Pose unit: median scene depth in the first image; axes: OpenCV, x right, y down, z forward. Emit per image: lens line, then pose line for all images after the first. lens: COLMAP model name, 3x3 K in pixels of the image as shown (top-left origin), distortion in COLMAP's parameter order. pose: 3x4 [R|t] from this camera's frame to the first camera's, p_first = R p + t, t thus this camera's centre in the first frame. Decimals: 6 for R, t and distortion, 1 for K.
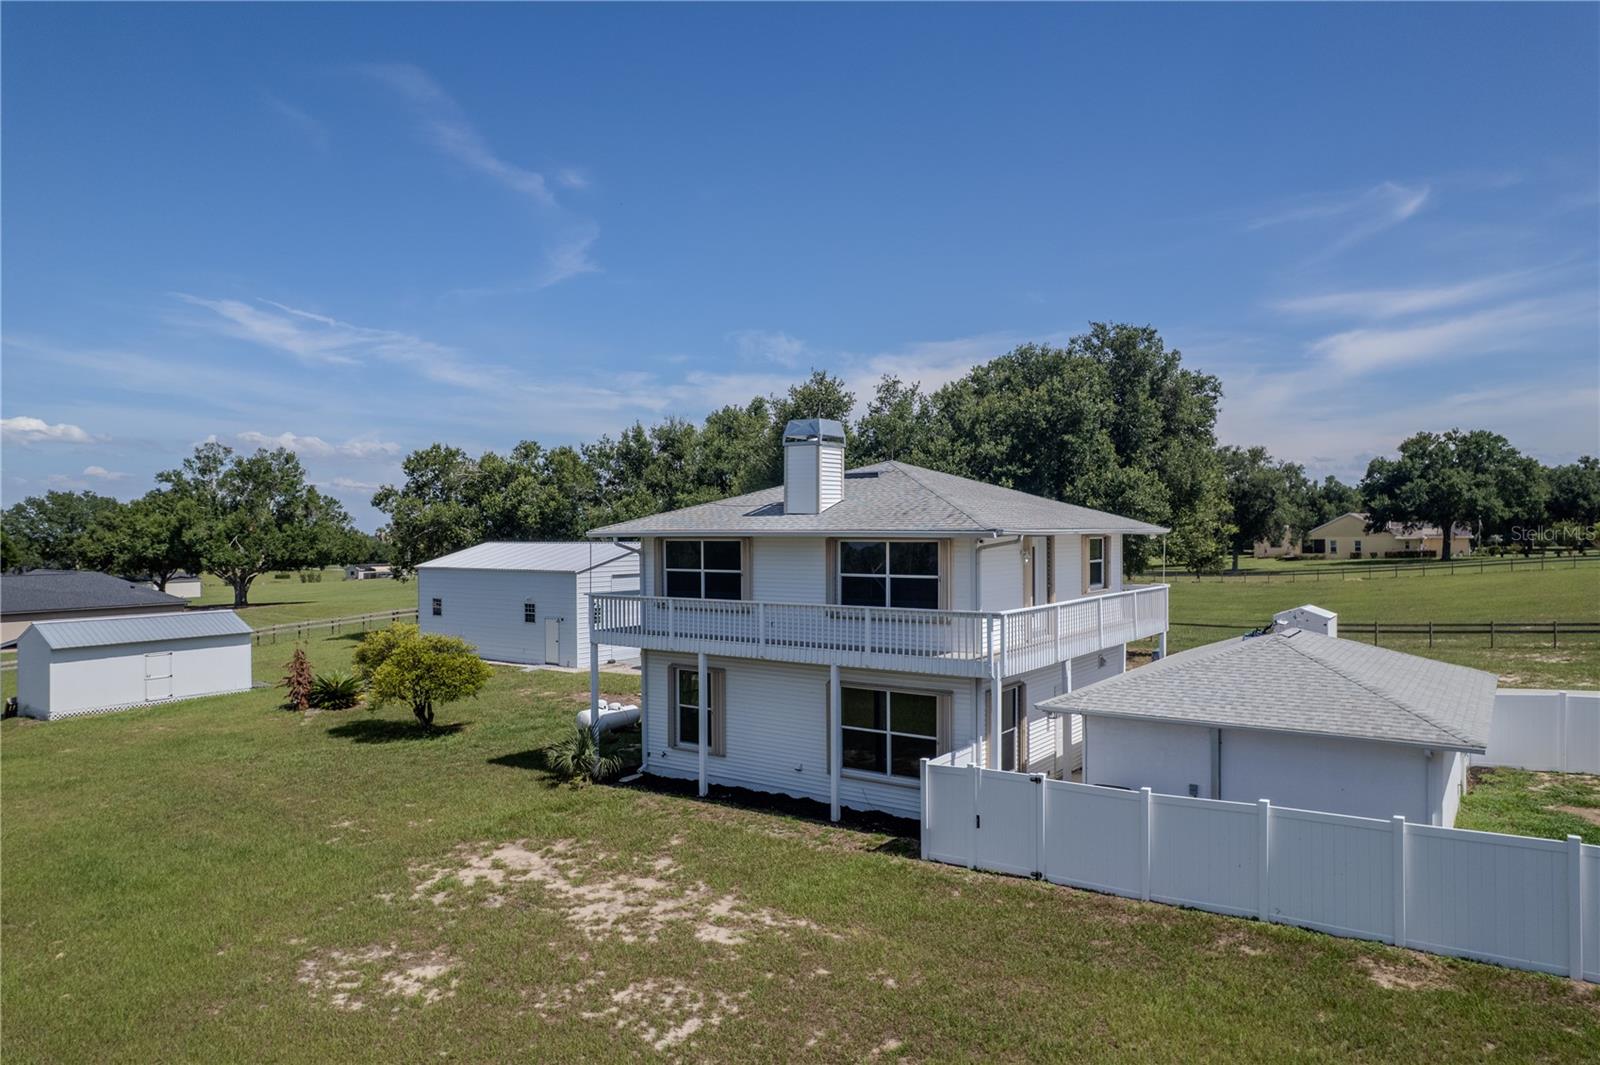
lens RADIAL K [[1017.7, 0, 800.9], [0, 1017.7, 552.3], [0, 0, 1]] dist [-0.039771, -0.000990]
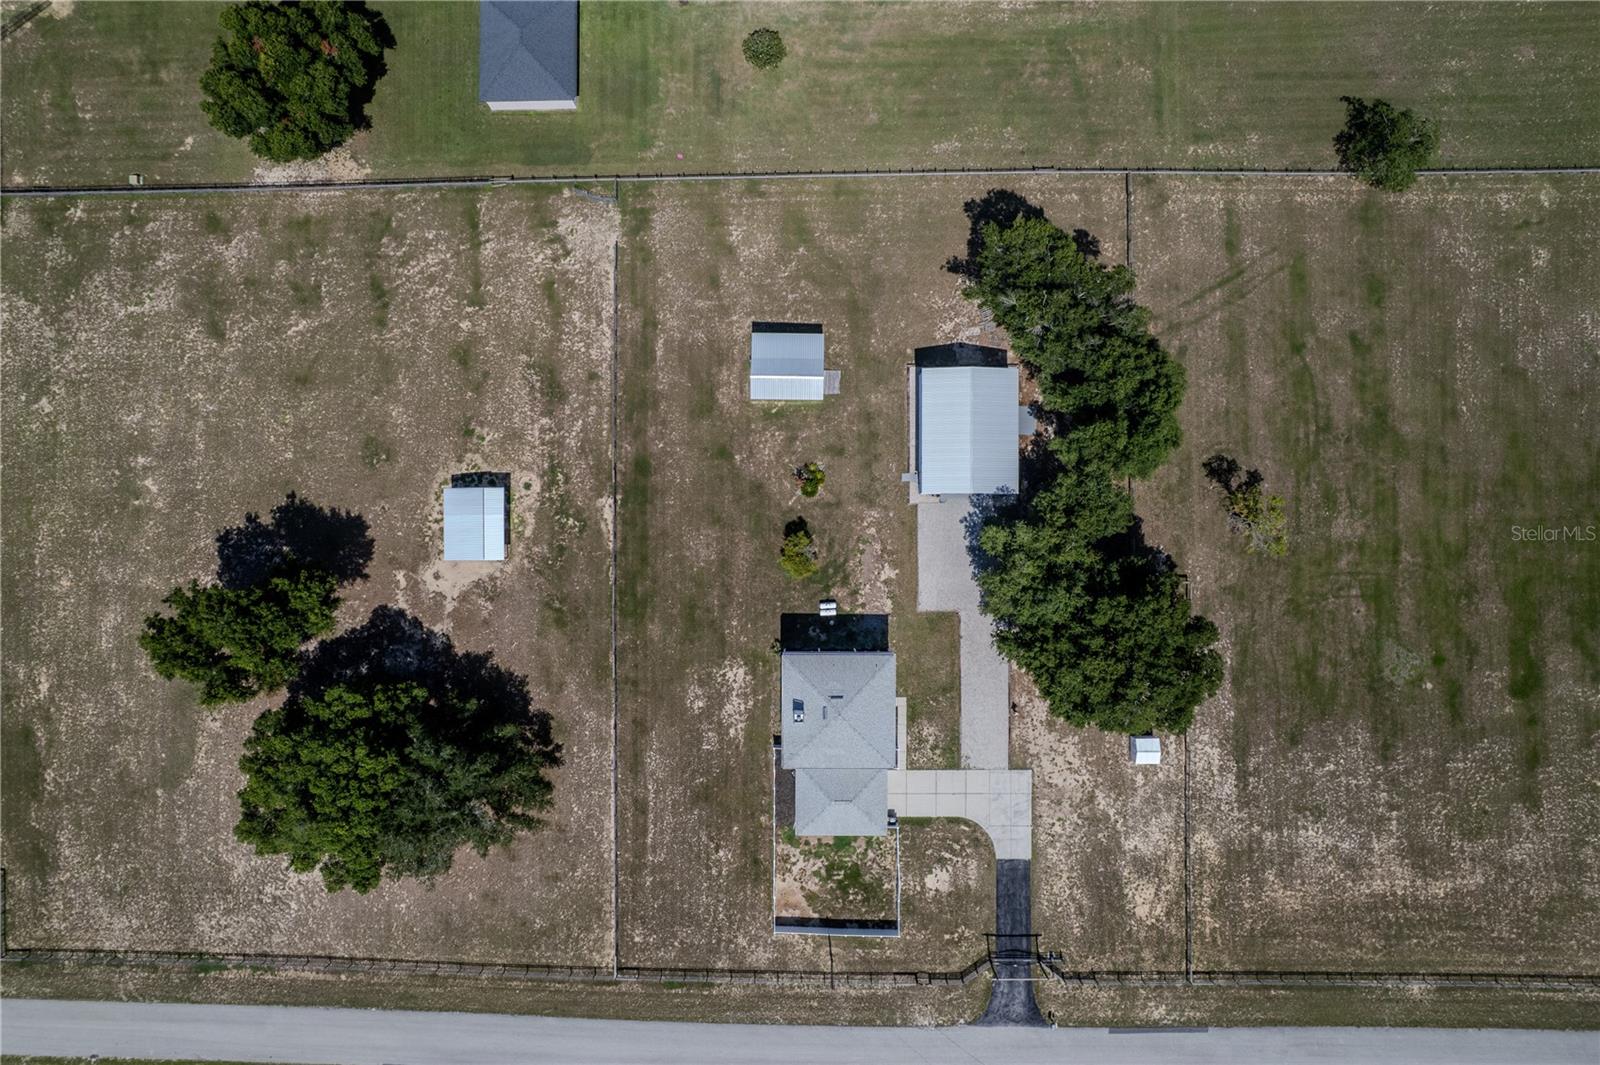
lens RADIAL K [[1016.3, 0, 795.9], [0, 1016.3, 531.0], [0, 0, 1]] dist [-0.064548, 0.056810]
pose [[0.582081, 0.813079, -0.009201, -0.207425], [-0.015399, 0.022336, 0.999632, -1.541239], [0.812985, -0.581725, 0.025522, 0.474708]]
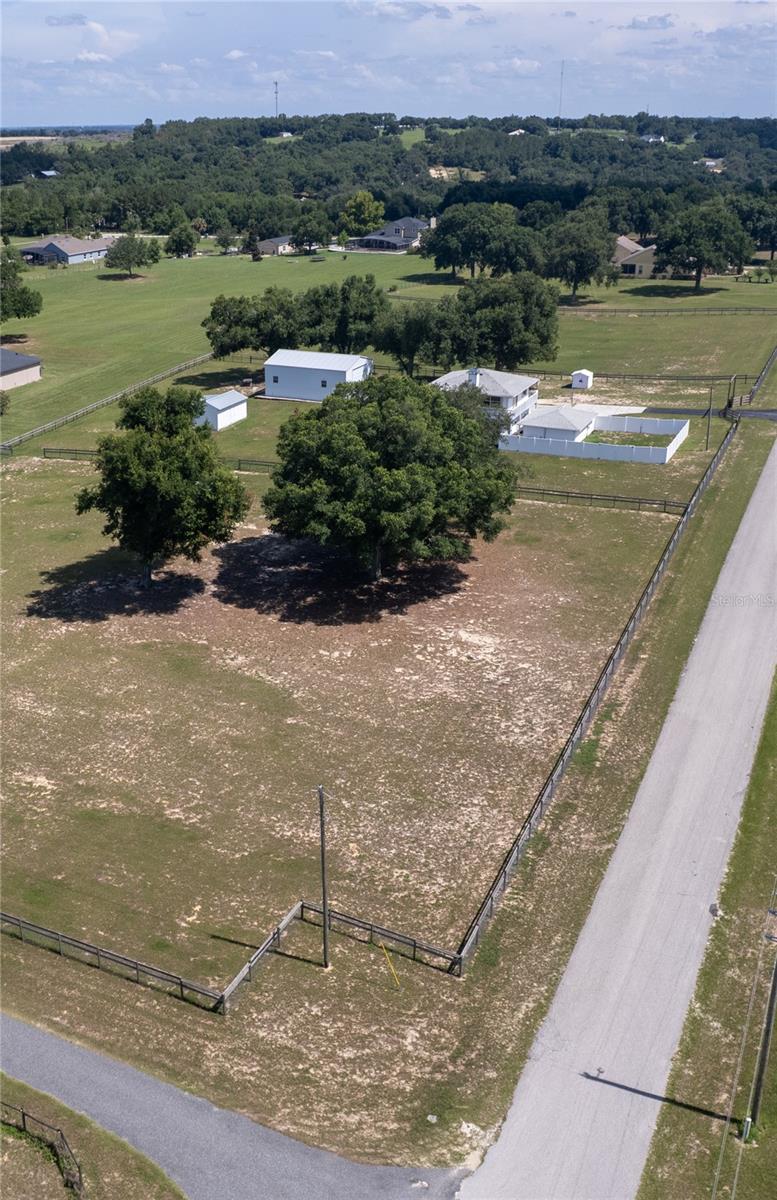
lens RADIAL K [[1178.8, 0, 284.6], [0, 1178.8, 602.3], [0, 0, 1]] dist [-0.035992, -0.005456]
pose [[0.987901, -0.063056, 0.141689, -0.659007], [0.007881, 0.932842, 0.360198, -0.418894], [-0.154886, -0.354724, 0.922053, -1.687821]]
